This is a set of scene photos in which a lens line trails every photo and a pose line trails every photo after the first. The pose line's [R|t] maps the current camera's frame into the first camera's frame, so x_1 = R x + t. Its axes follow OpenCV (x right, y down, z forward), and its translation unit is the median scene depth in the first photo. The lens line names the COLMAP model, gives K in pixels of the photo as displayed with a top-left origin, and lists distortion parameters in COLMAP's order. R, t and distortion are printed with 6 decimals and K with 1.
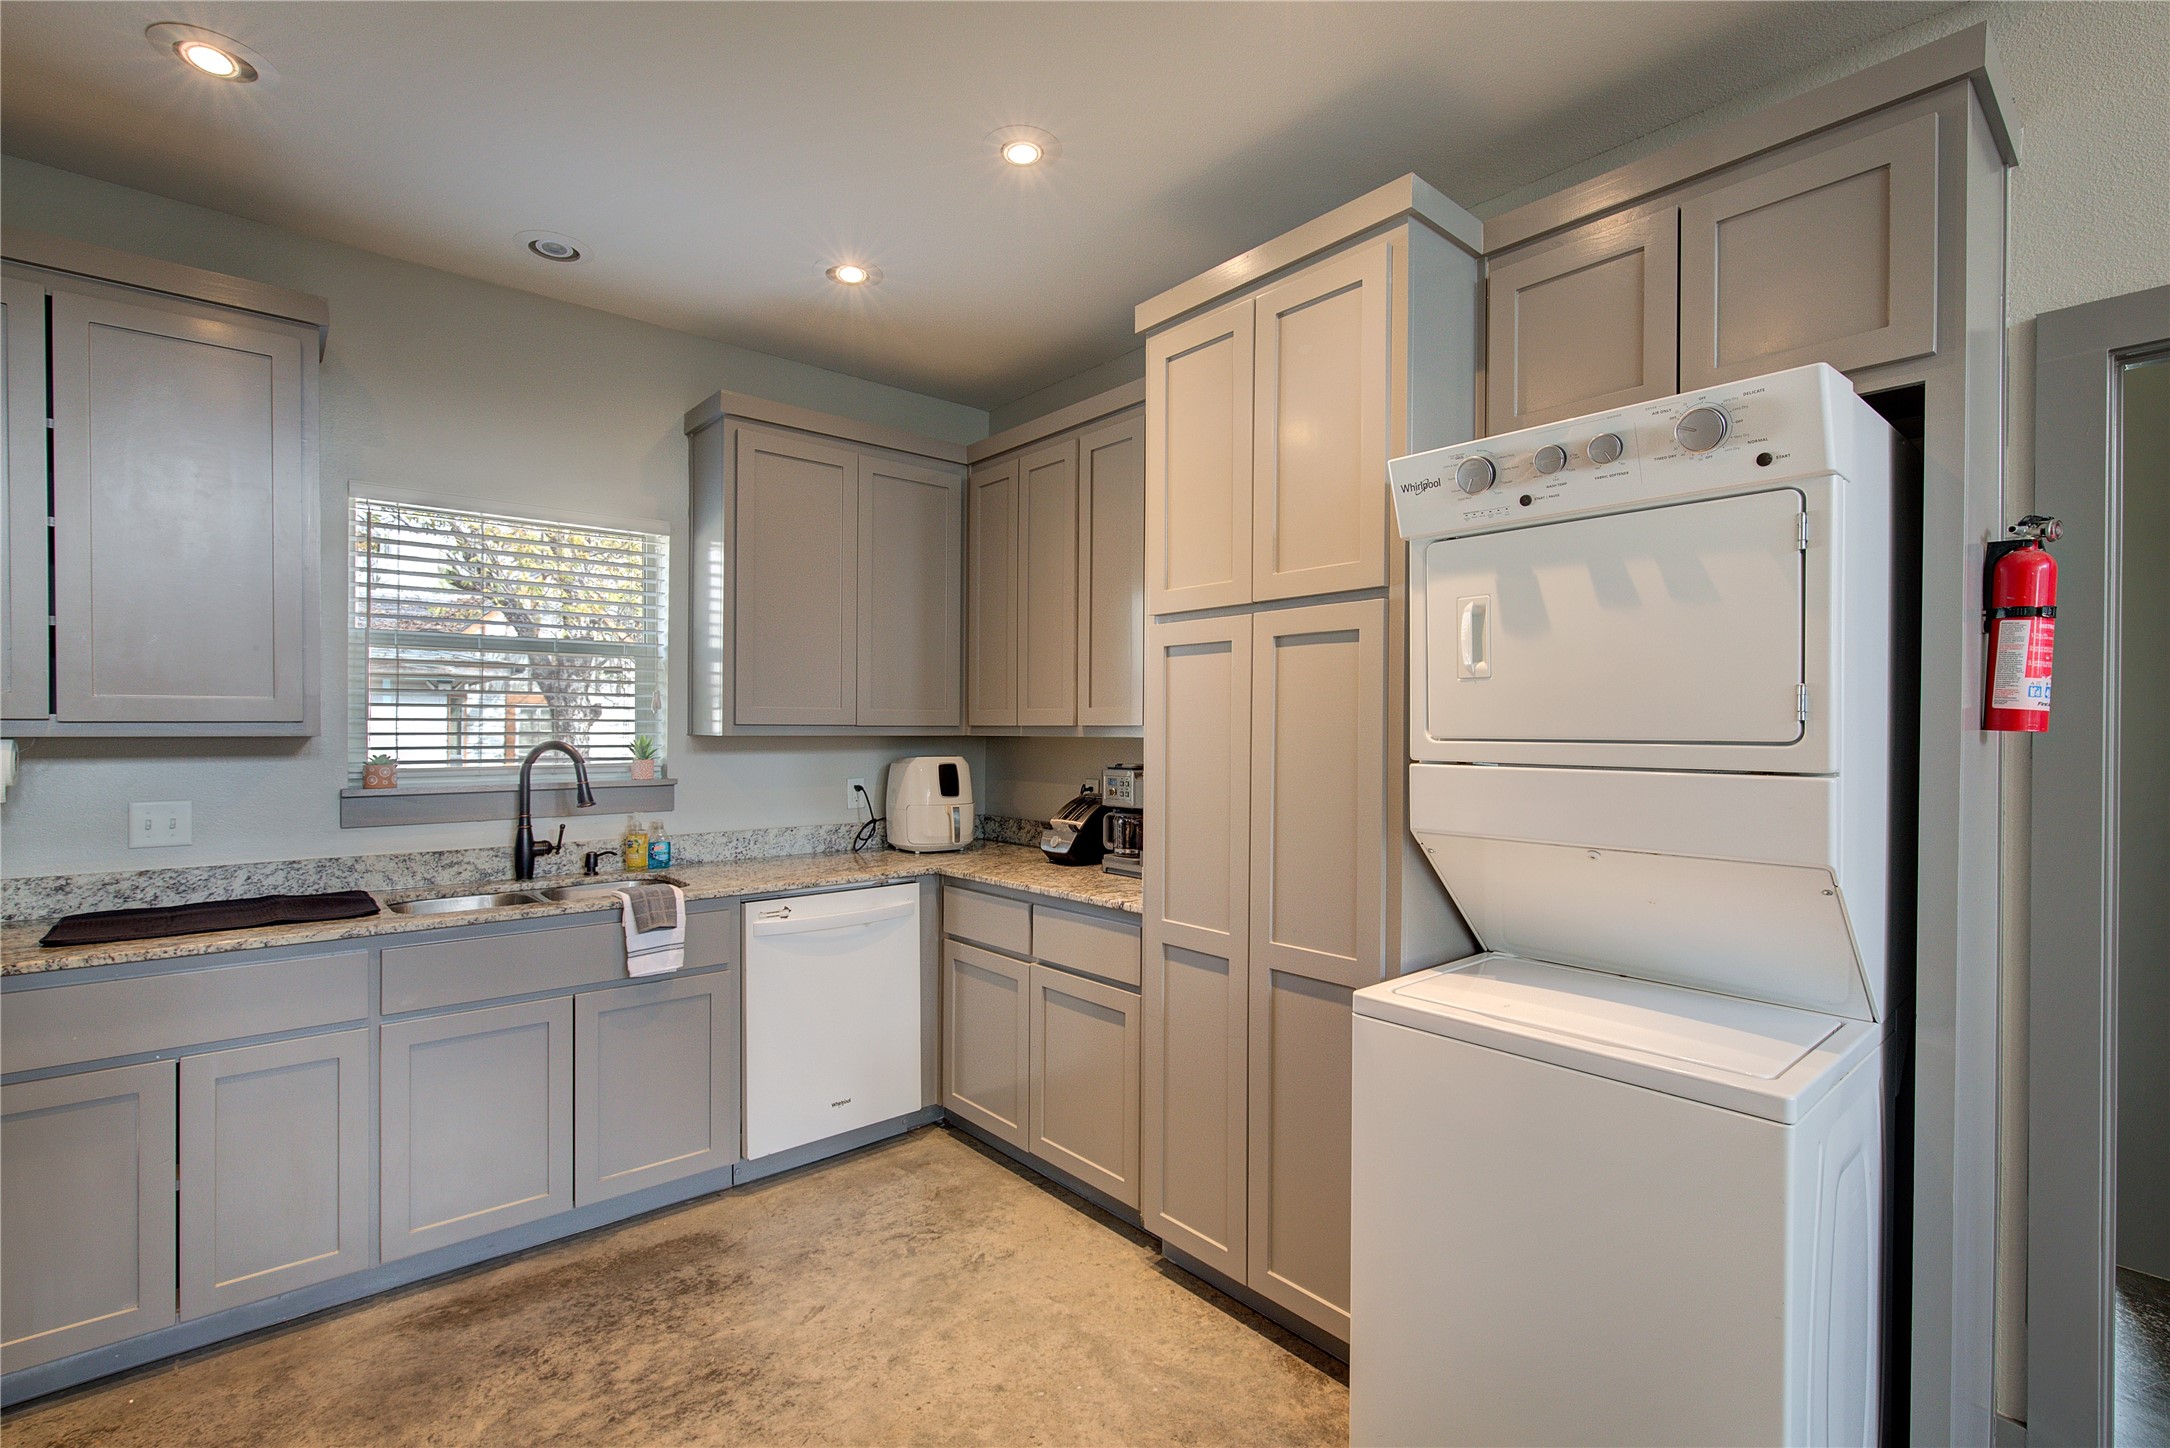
lens RADIAL K [[981.5, 0, 1093.8], [0, 981.5, 734.7], [0, 0, 1]] dist [-0.002694, 0.001223]
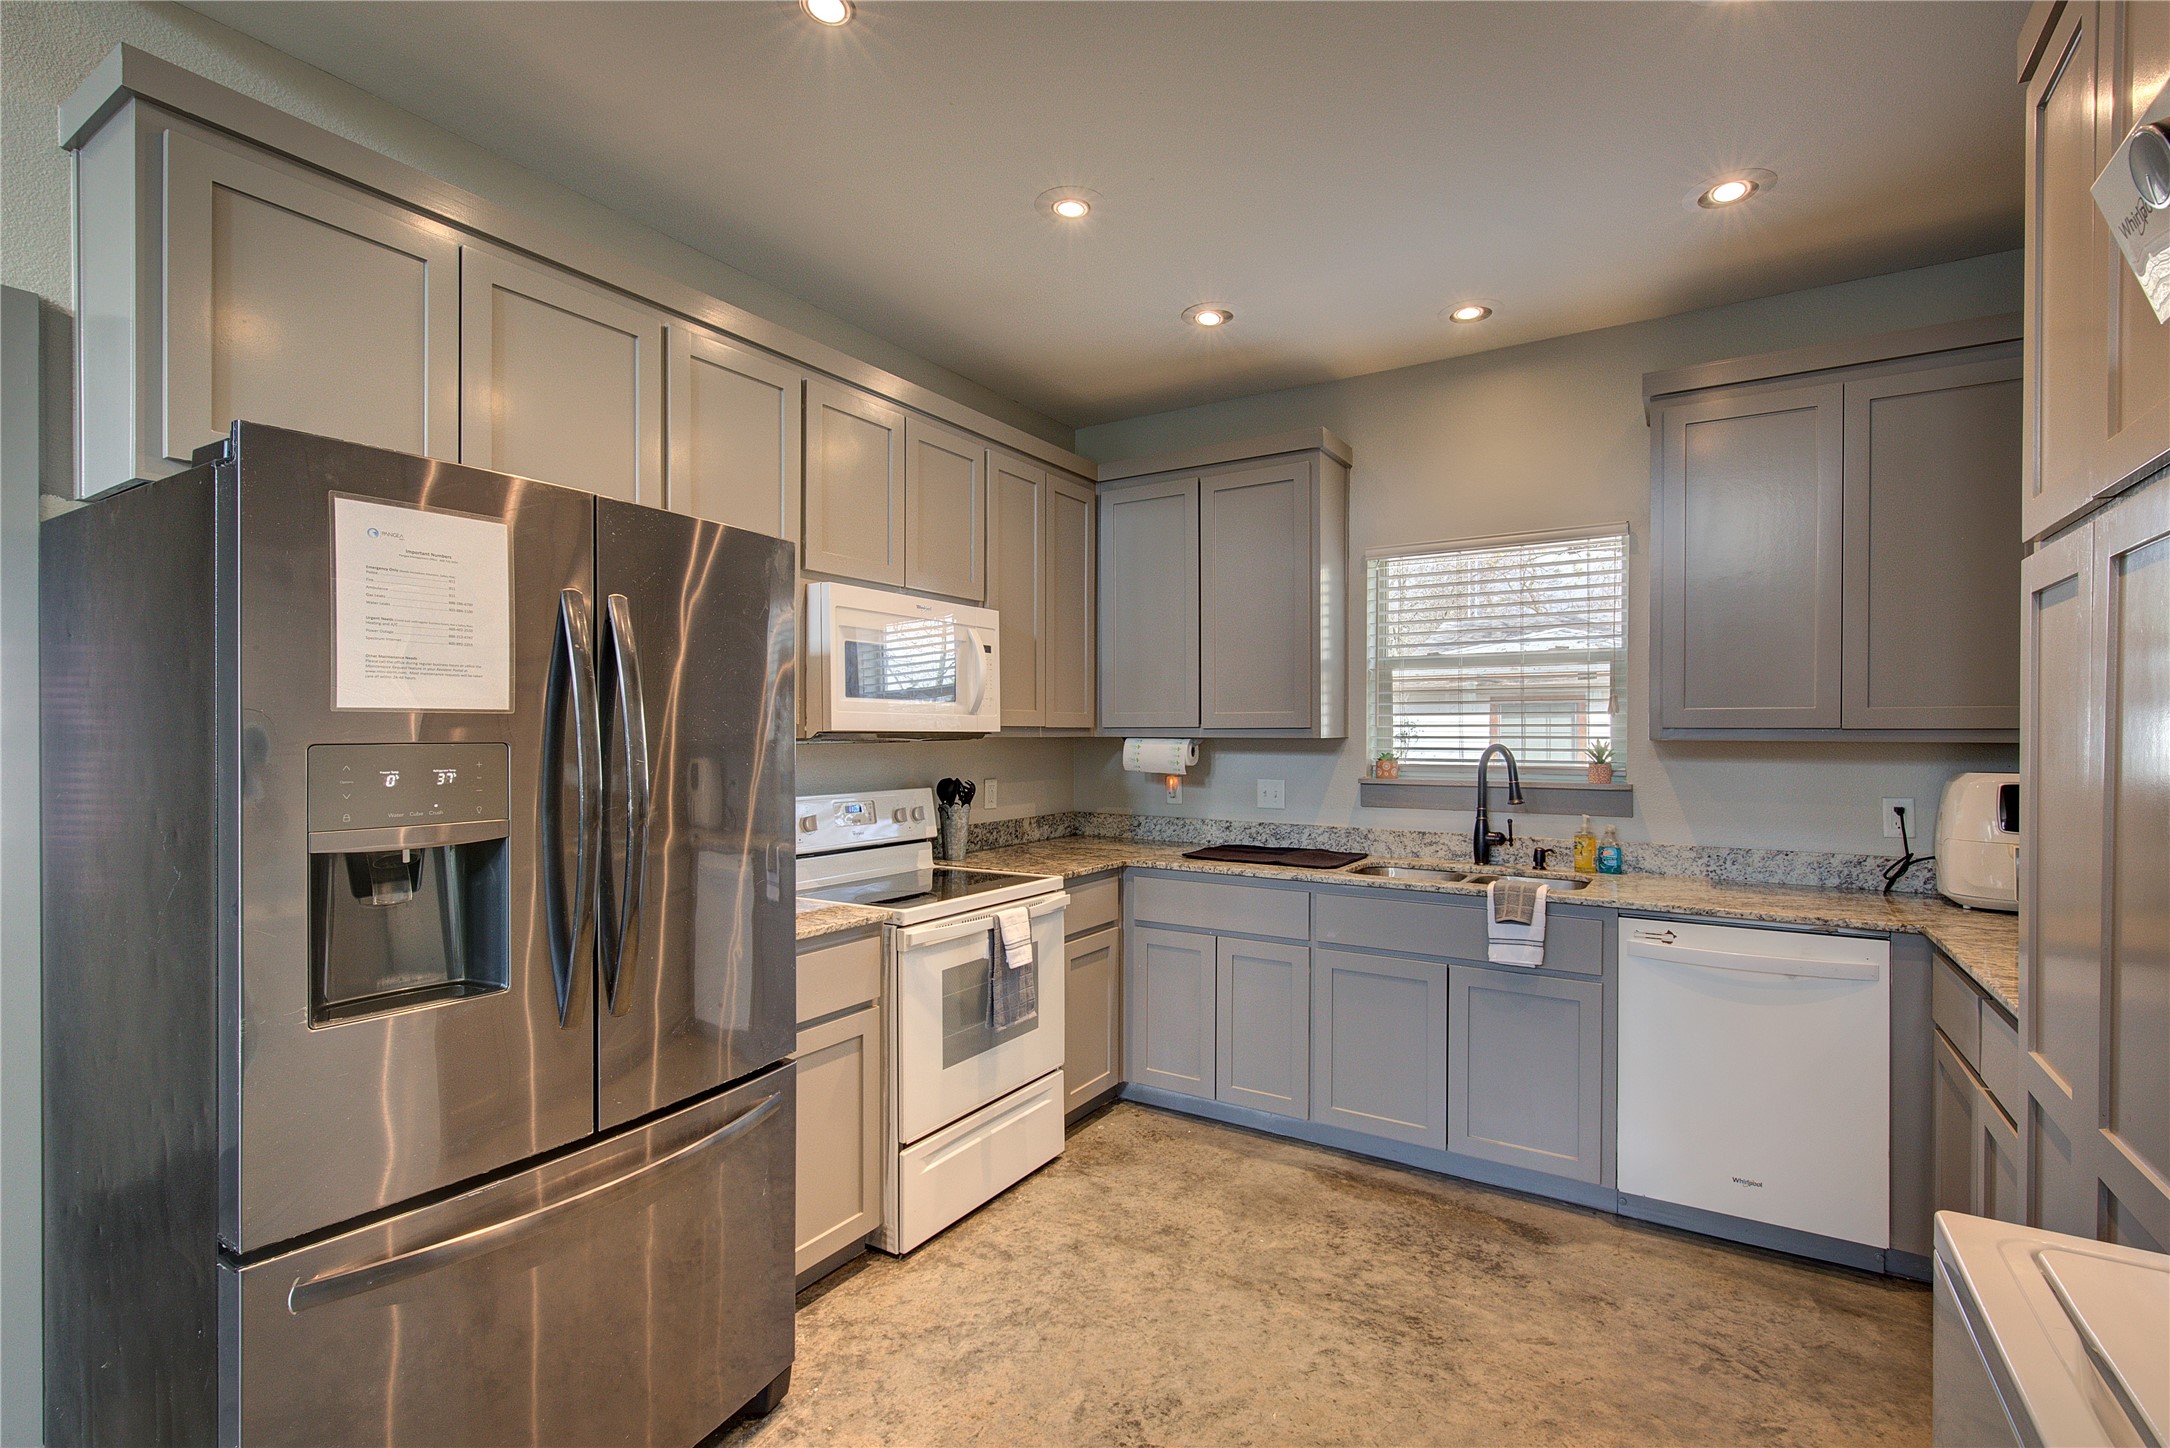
lens RADIAL K [[981.5, 0, 1090.6], [0, 981.5, 732.3], [0, 0, 1]] dist [-0.002694, 0.001223]
pose [[0.288005, -0.001979, -0.957627, 0.441942], [-0.006757, 0.999969, -0.004098, 0.001139], [0.957605, 0.007651, 0.287982, 0.261712]]
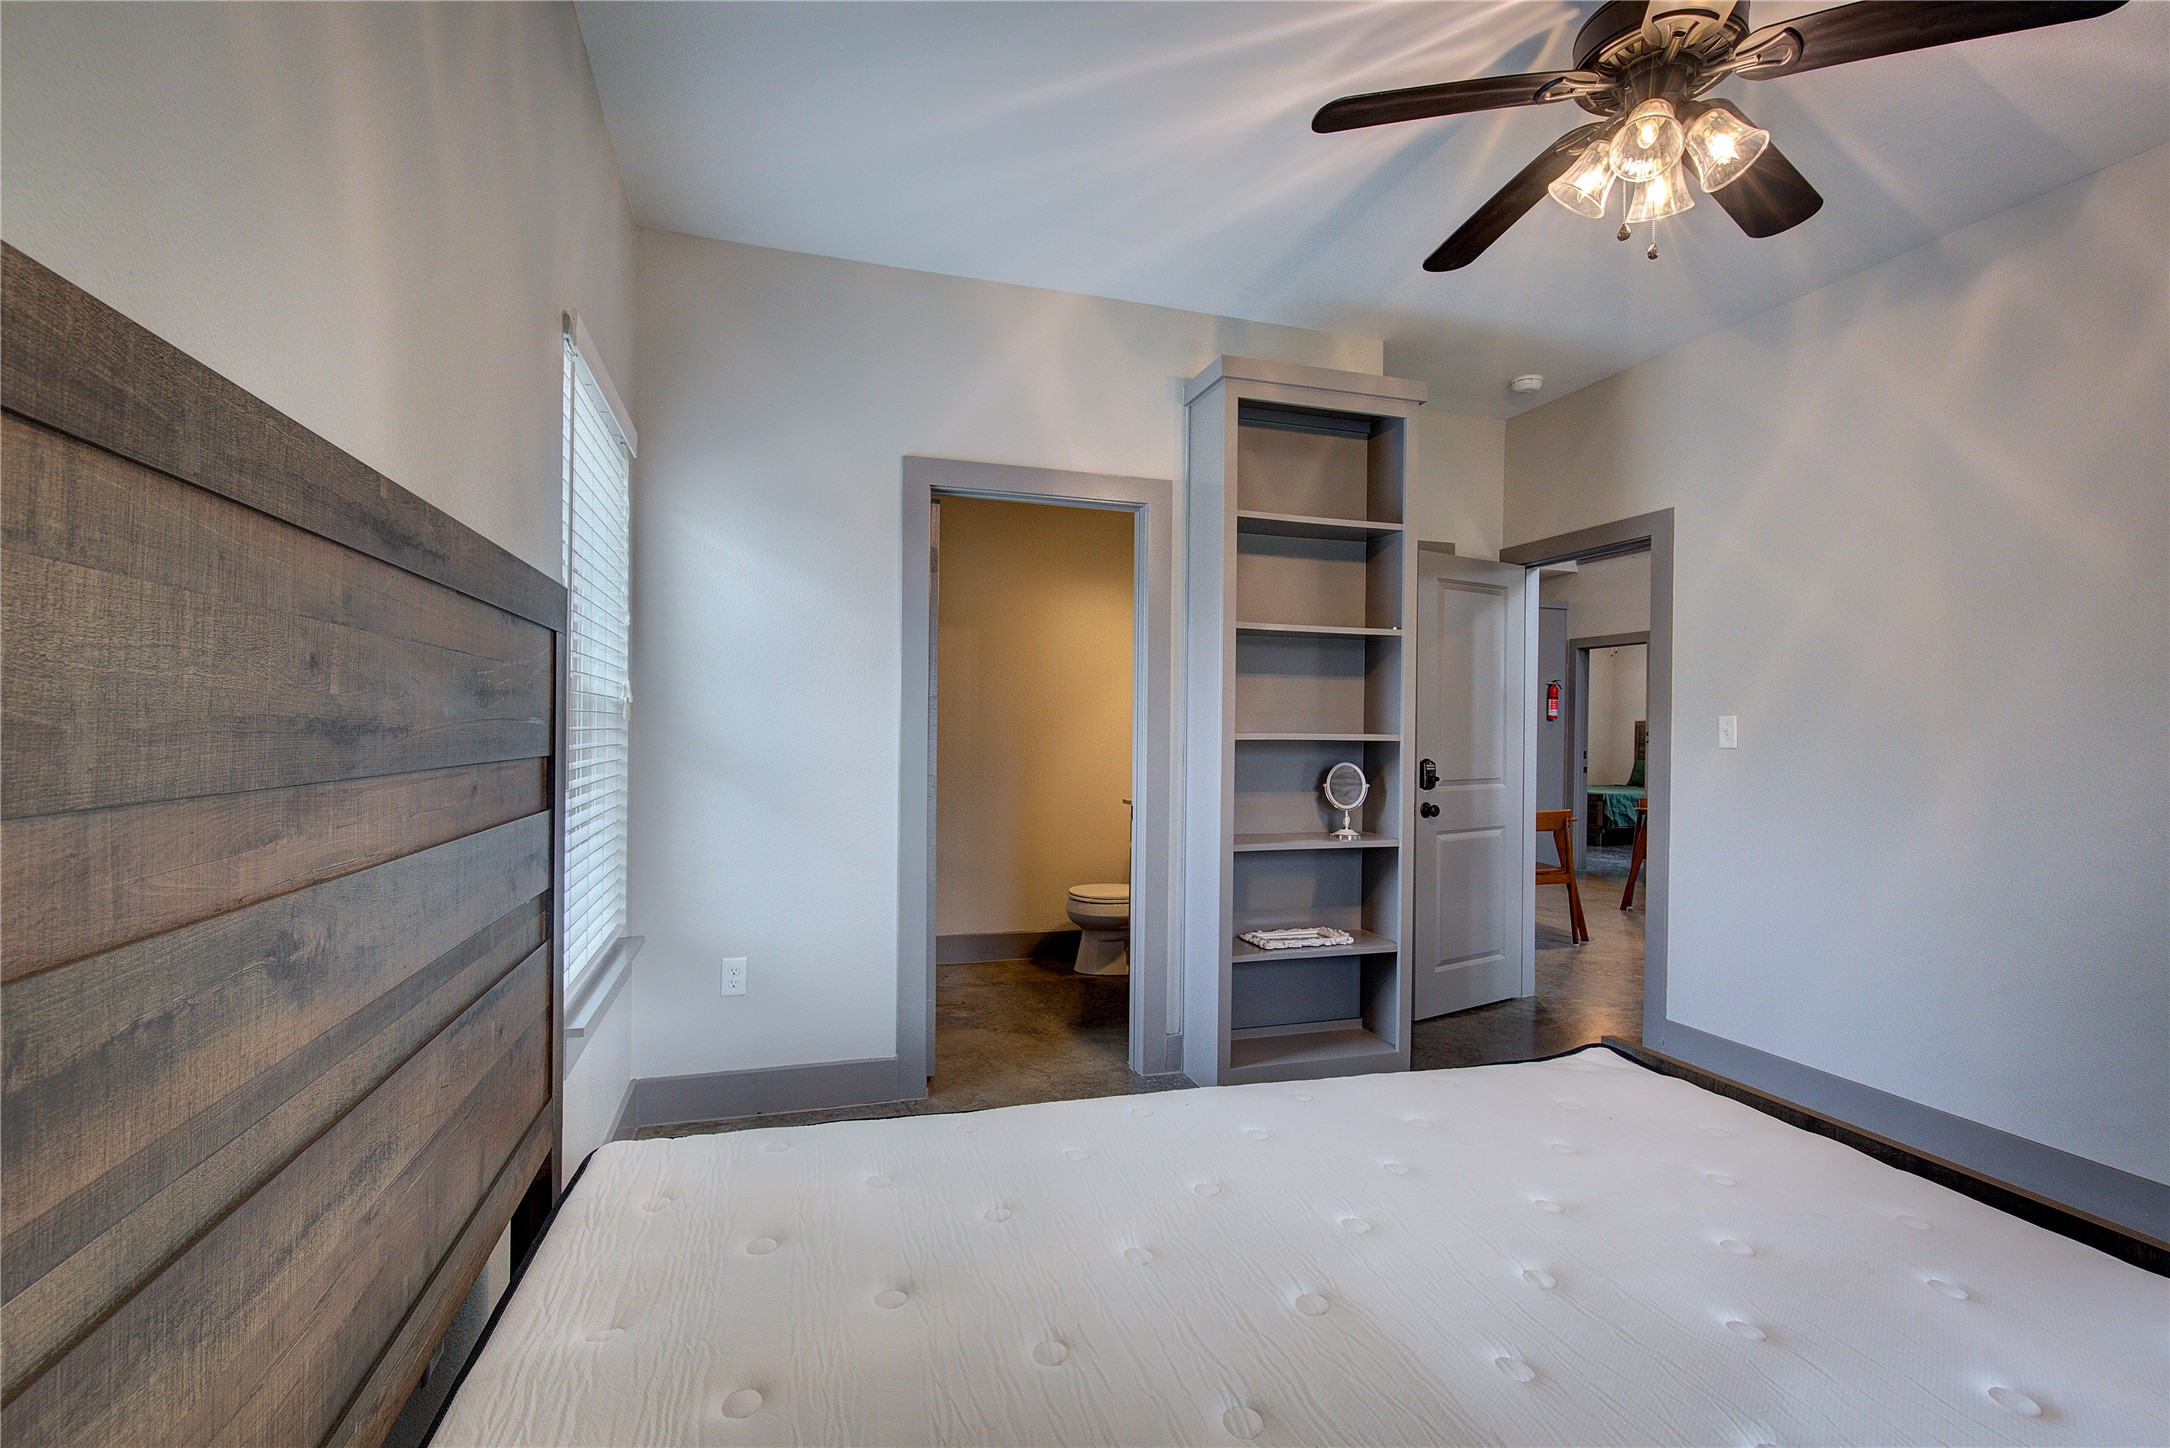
lens RADIAL K [[981.5, 0, 1094.1], [0, 981.5, 730.4], [0, 0, 1]] dist [-0.002694, 0.001223]
pose [[0.918511, 0.008615, -0.395301, 0.466618], [-0.012628, 0.999892, -0.007550, 0.082955], [0.395193, 0.011927, 0.918521, -3.135158]]
